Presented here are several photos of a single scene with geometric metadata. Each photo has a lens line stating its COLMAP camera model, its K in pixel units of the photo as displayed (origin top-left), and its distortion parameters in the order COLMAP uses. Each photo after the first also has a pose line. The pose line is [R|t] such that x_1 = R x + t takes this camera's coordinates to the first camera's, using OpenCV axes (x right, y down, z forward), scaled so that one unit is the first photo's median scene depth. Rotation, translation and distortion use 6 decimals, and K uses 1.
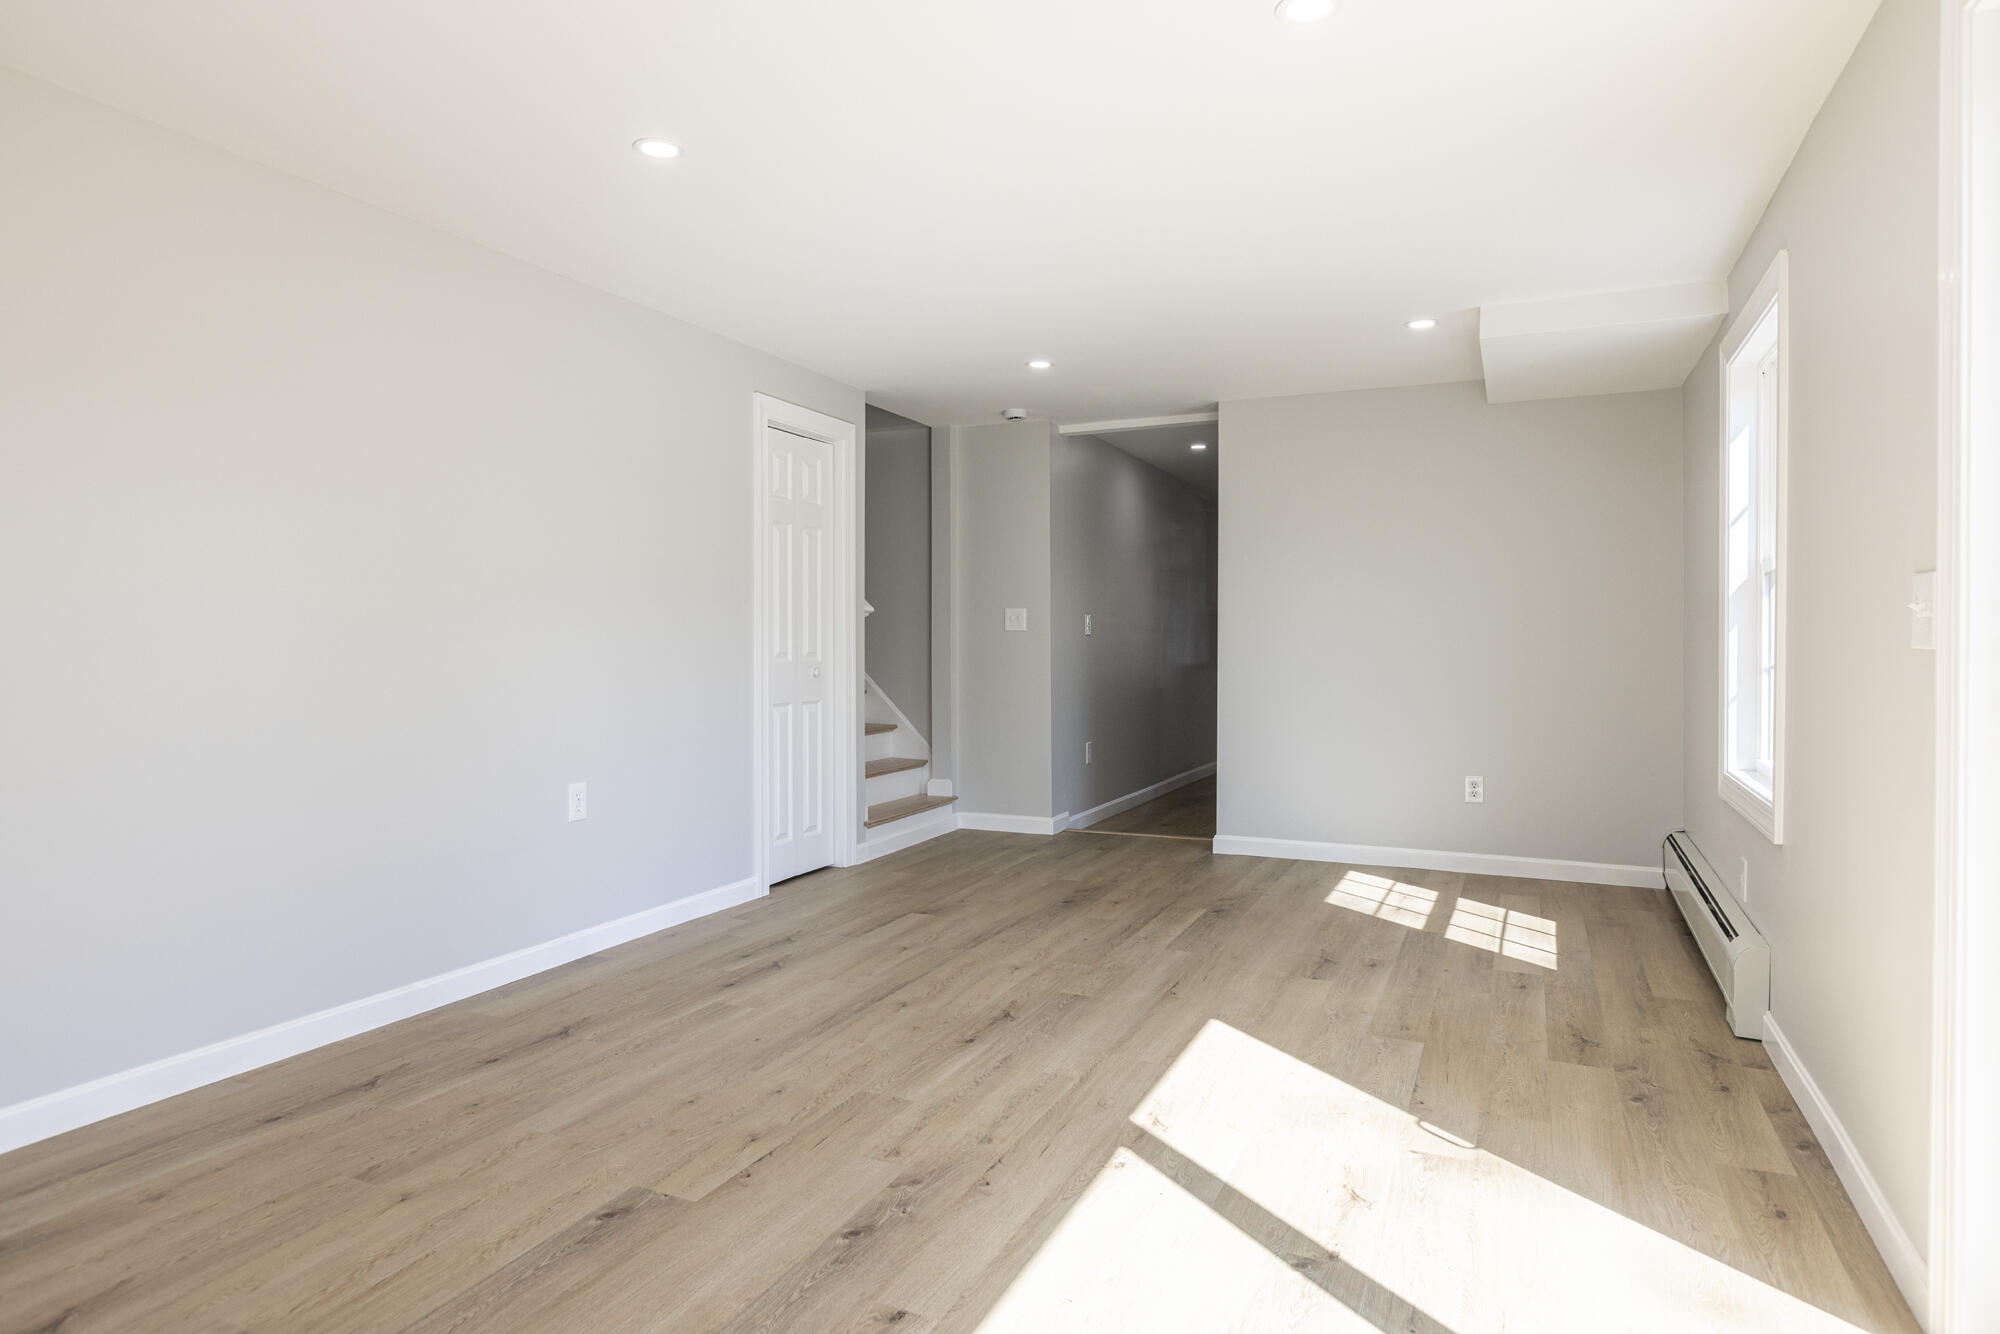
lens RADIAL K [[1145.8, 0, 983.8], [0, 1145.8, 655.1], [0, 0, 1]] dist [0.001153, -0.000376]
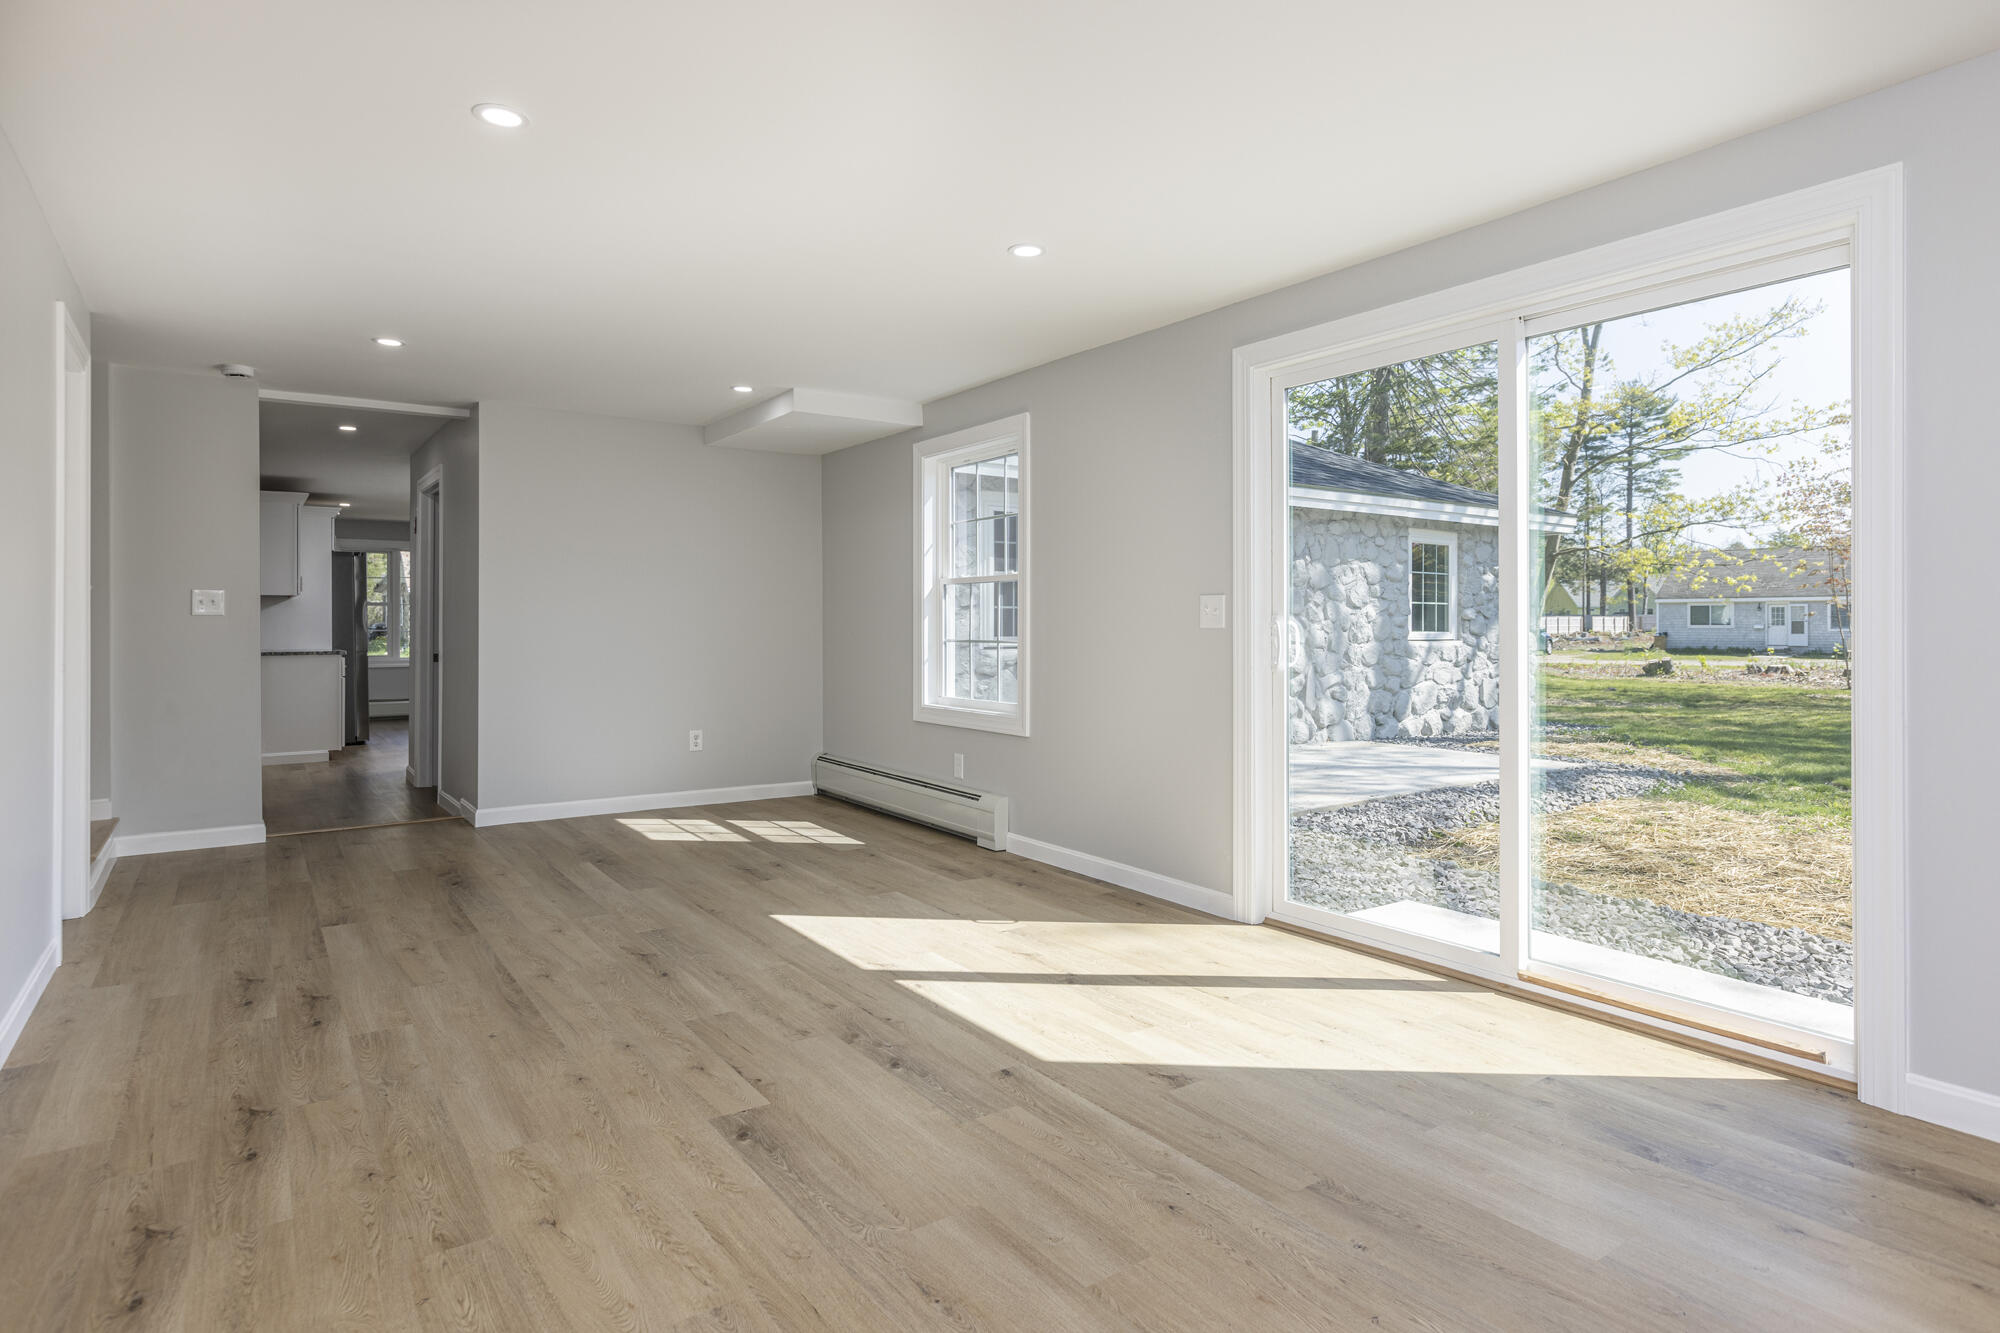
lens RADIAL K [[1059.4, 0, 985.5], [0, 1059.4, 617.4], [0, 0, 1]] dist [-0.006361, -0.000705]
pose [[0.509310, 0.006458, 0.860559, -0.808590], [0.012690, 0.999807, -0.015013, -0.000464], [-0.860490, 0.018567, 0.509130, 0.190026]]
